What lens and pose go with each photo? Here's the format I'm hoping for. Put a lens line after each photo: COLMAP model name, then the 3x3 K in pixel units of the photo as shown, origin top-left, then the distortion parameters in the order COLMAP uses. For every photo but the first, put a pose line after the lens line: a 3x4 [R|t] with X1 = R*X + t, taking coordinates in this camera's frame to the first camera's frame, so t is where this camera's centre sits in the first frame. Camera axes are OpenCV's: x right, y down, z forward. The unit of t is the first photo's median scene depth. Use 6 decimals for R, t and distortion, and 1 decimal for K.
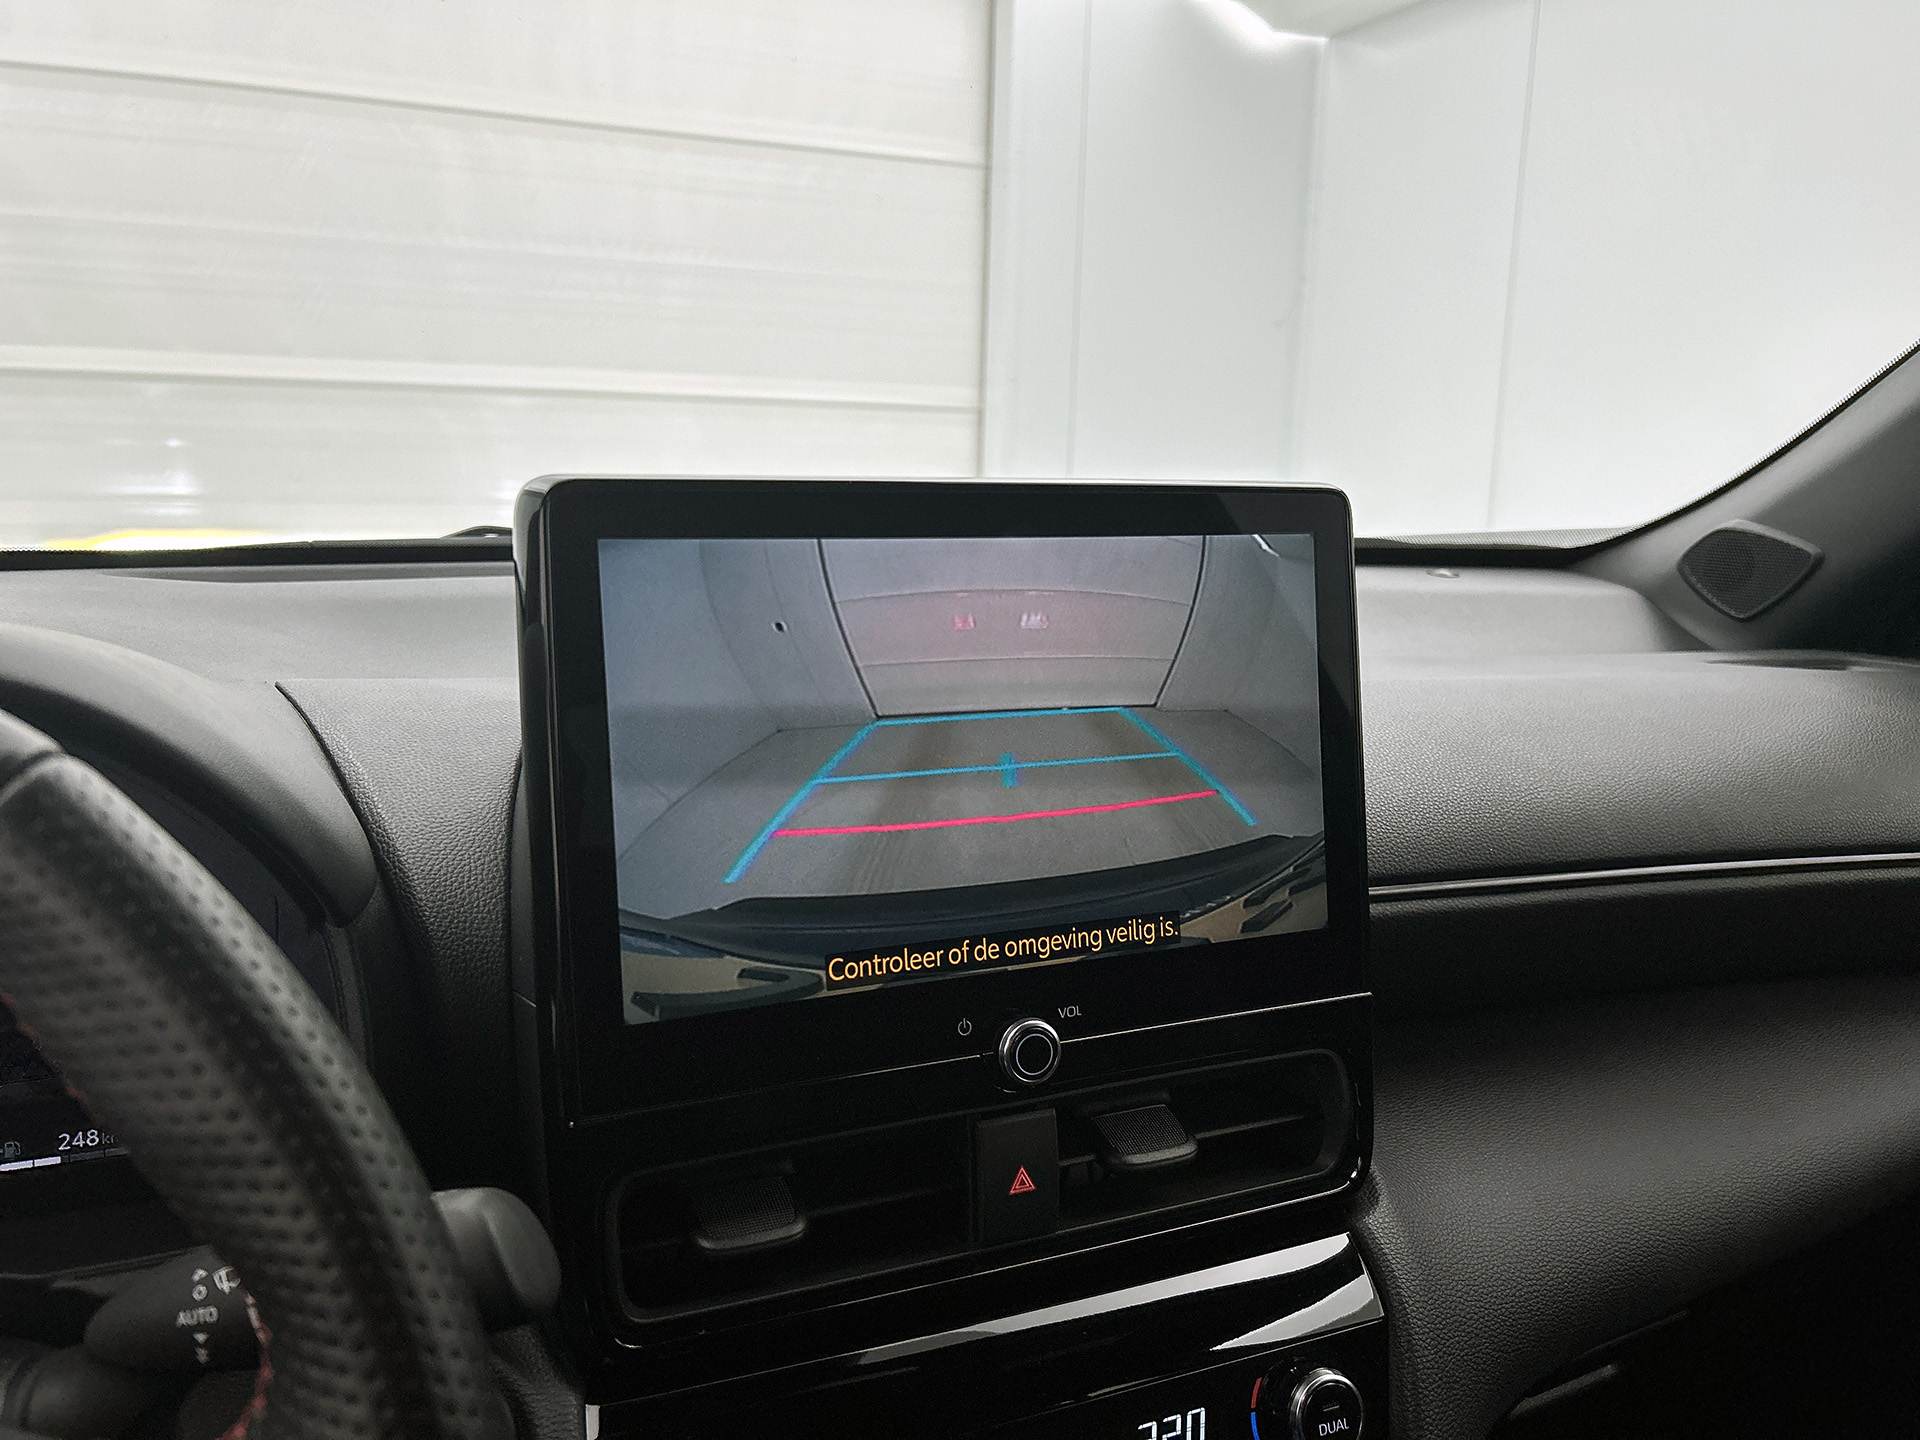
lens RADIAL K [[1490.6, 0, 968.8], [0, 1490.6, 712.6], [0, 0, 1]] dist [0.054992, -0.078711]
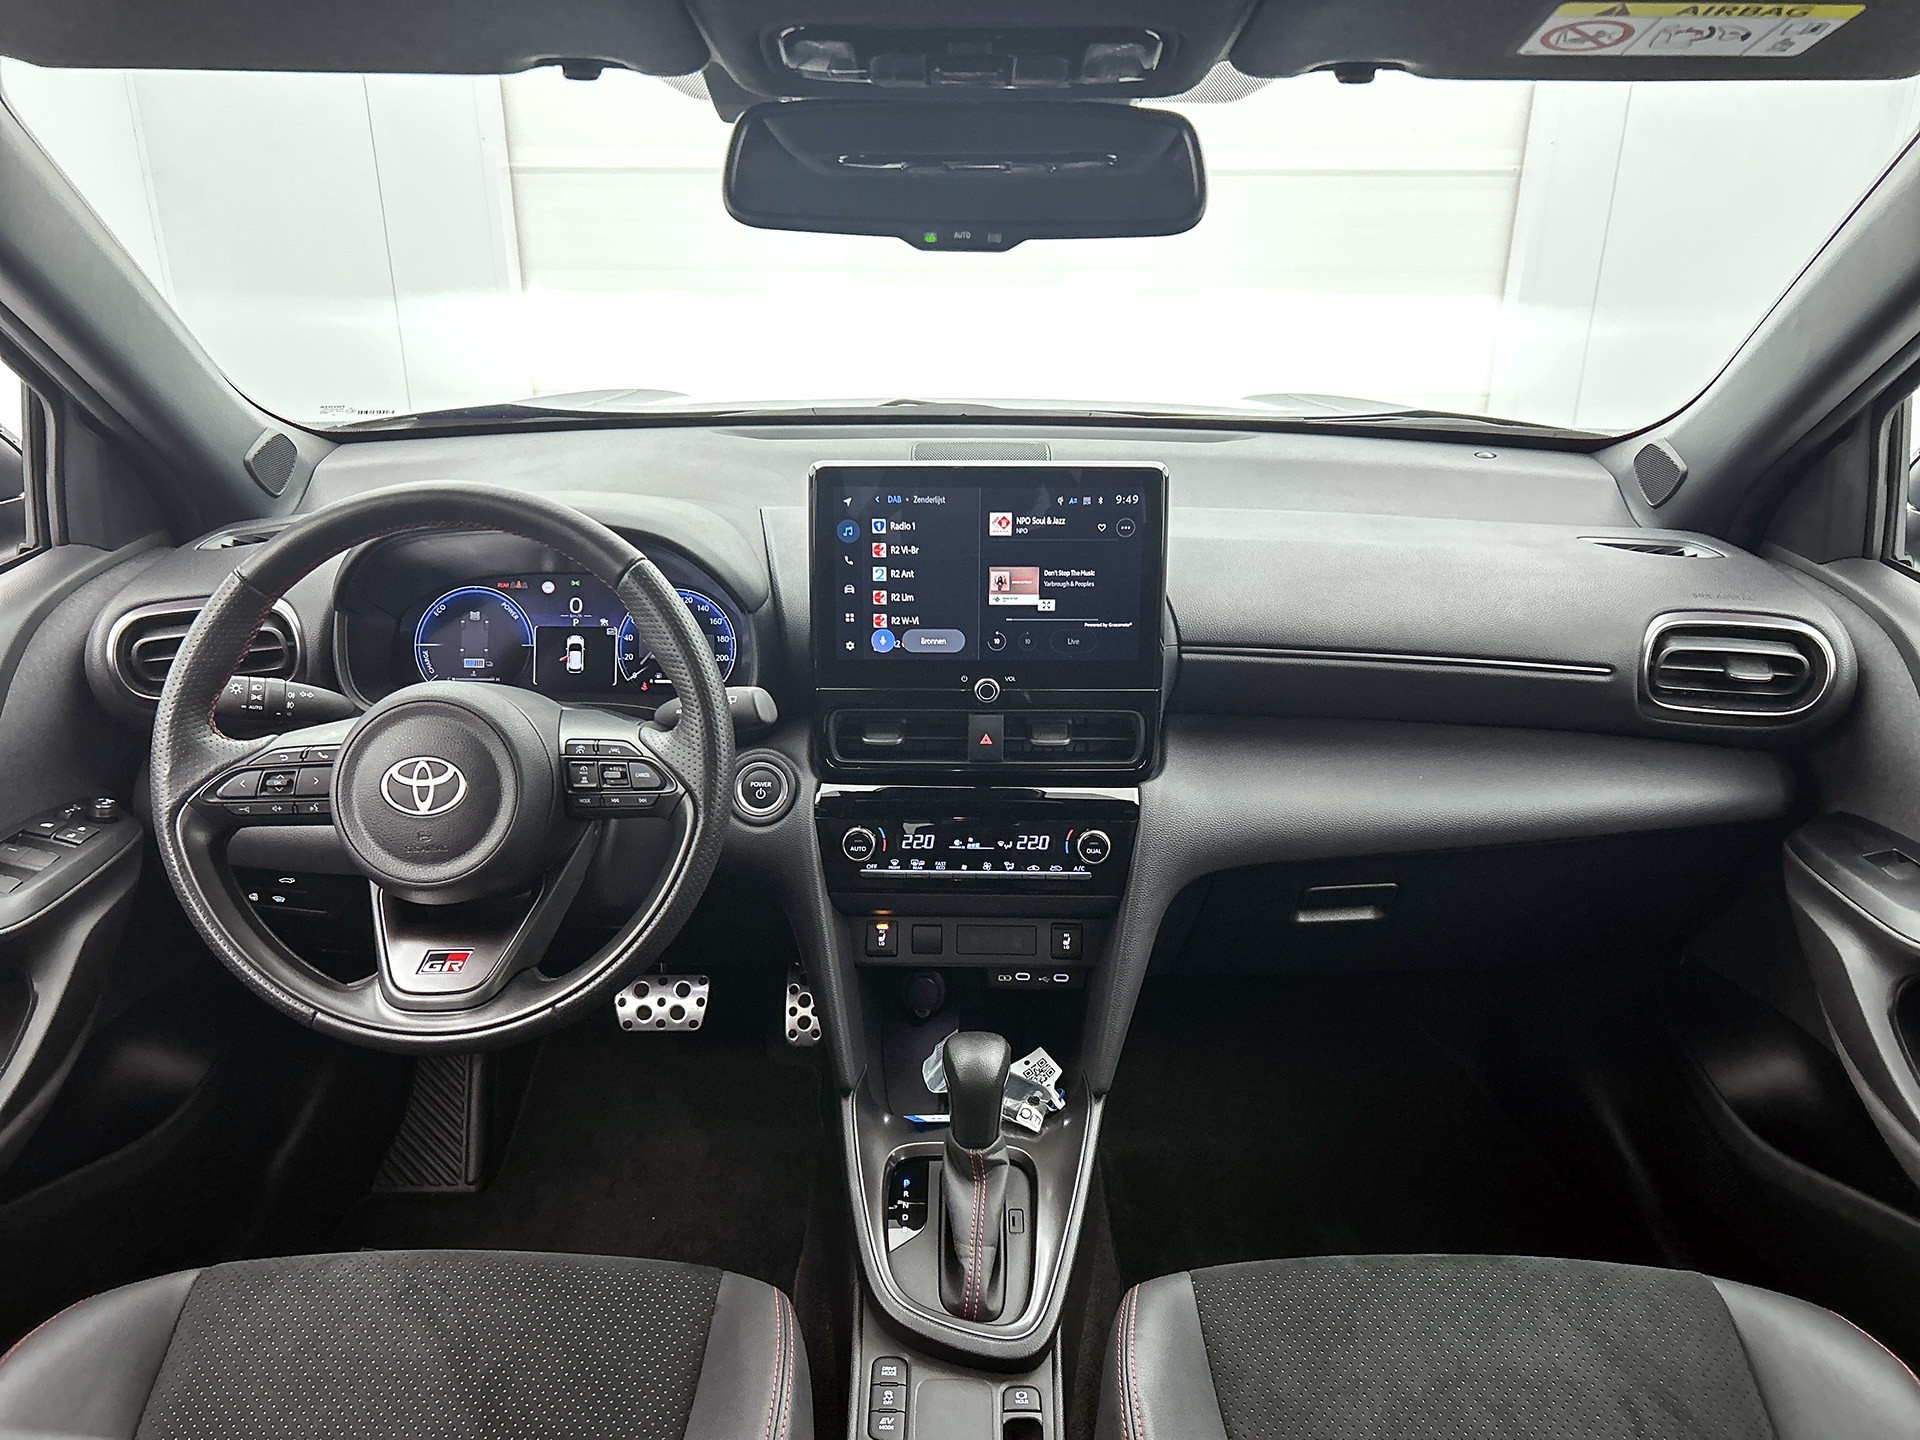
lens RADIAL K [[1430.2, 0, 942.8], [0, 1430.2, 730.4], [0, 0, 1]] dist [0.161168, -0.342629]
pose [[0.910497, 0.141066, -0.388709, 0.923929], [-0.058028, 0.974298, 0.217659, -0.236926], [0.409423, -0.175622, 0.895282, -1.239950]]
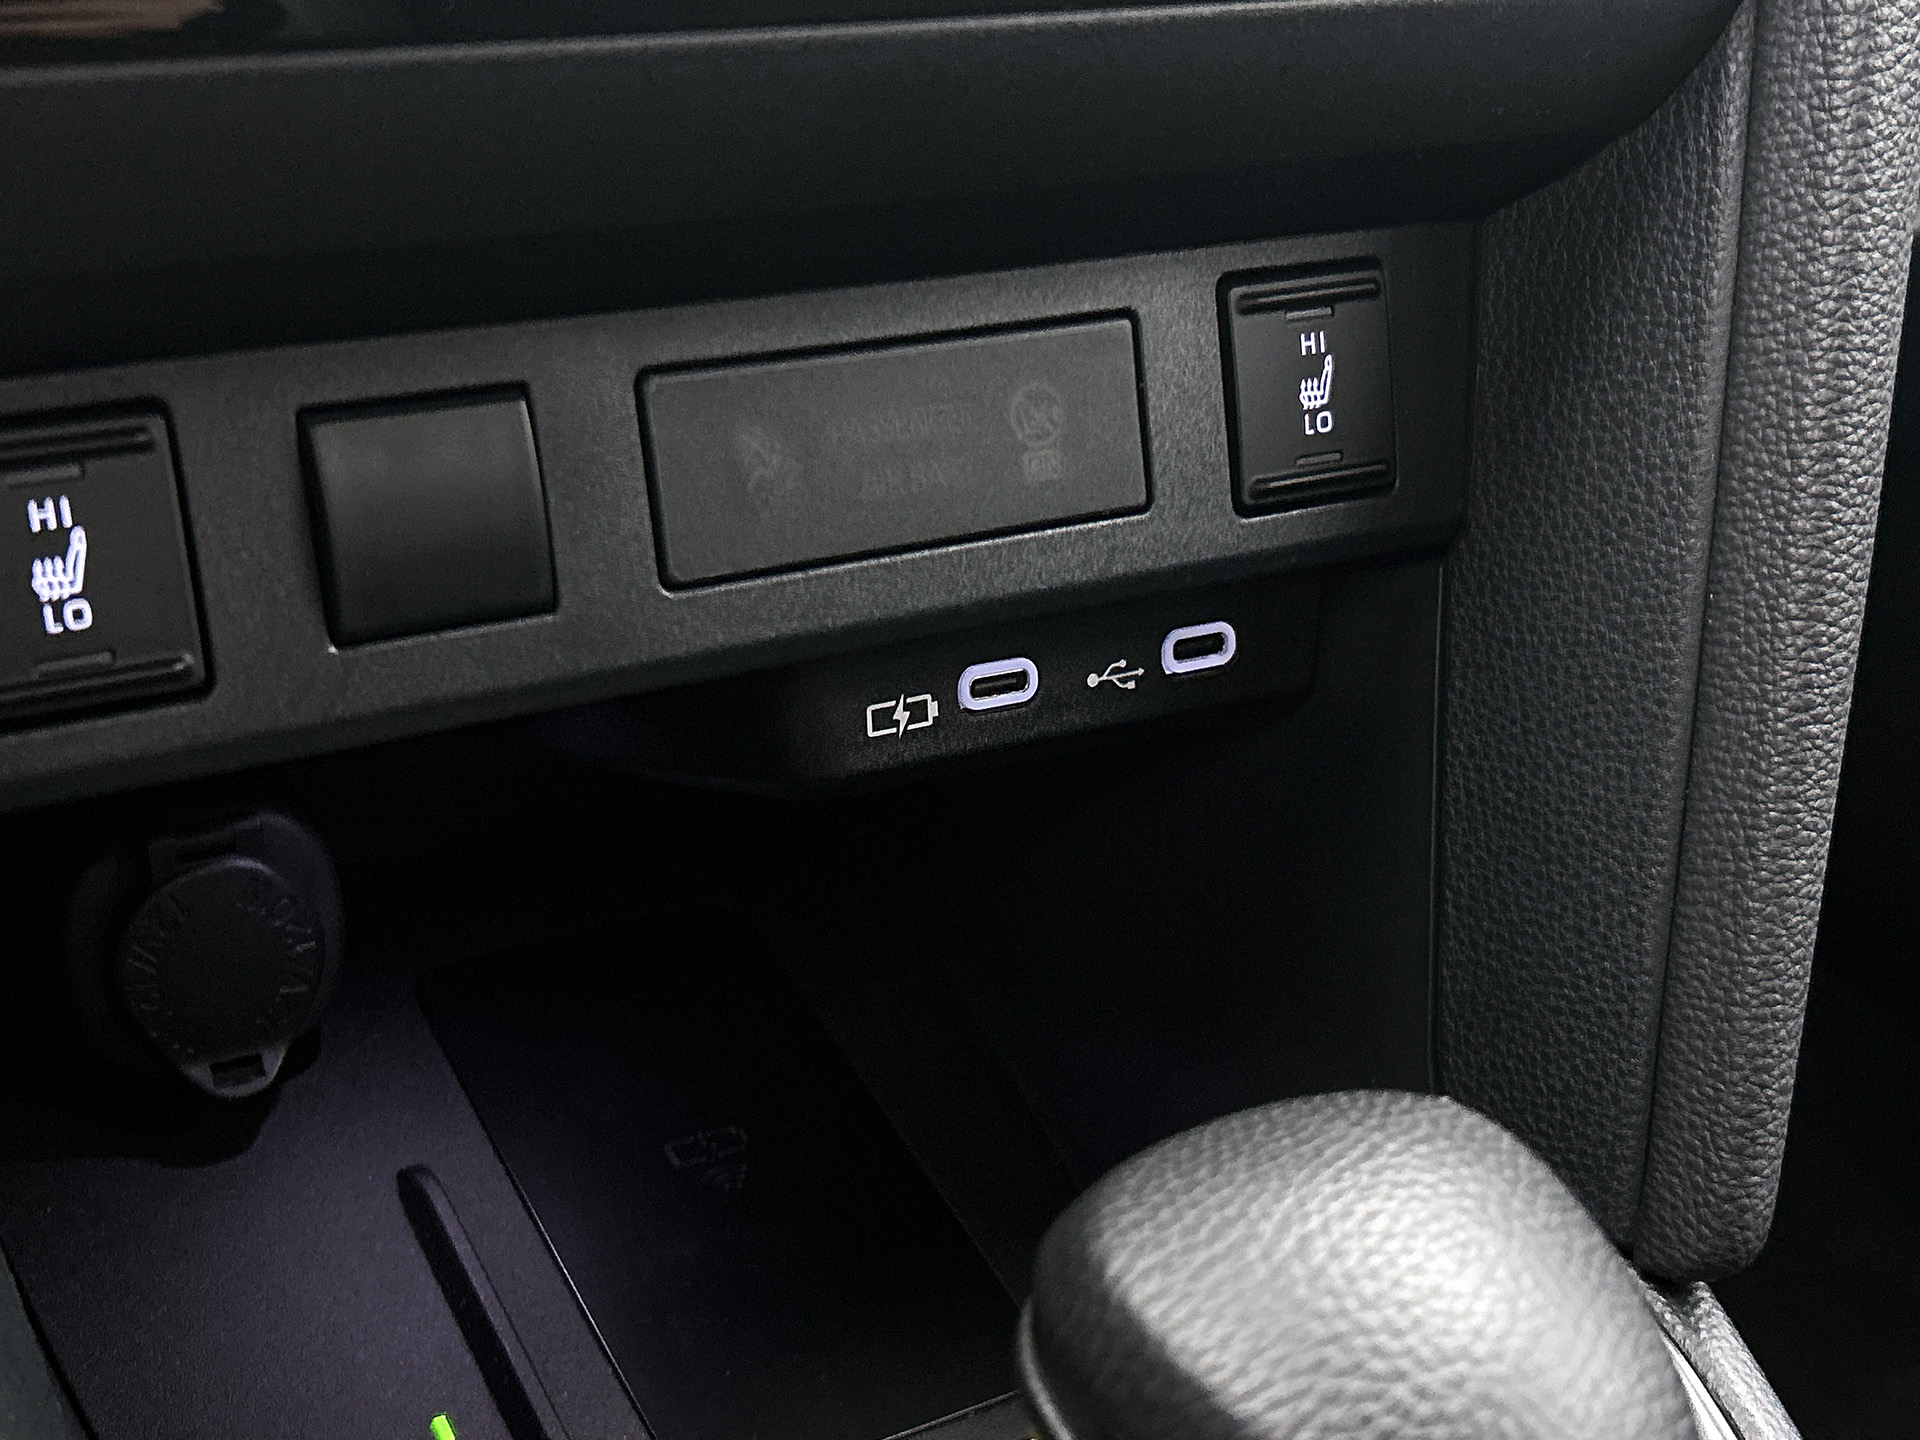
lens RADIAL K [[2482.0, 0, 956.0], [0, 2482.0, 757.3], [0, 0, 1]] dist [0.162846, -0.586365]
pose [[0.991795, -0.010173, 0.127432, 0.004364], [-0.033122, 0.942342, 0.333007, 0.541706], [-0.123472, -0.334496, 0.934274, 0.411237]]
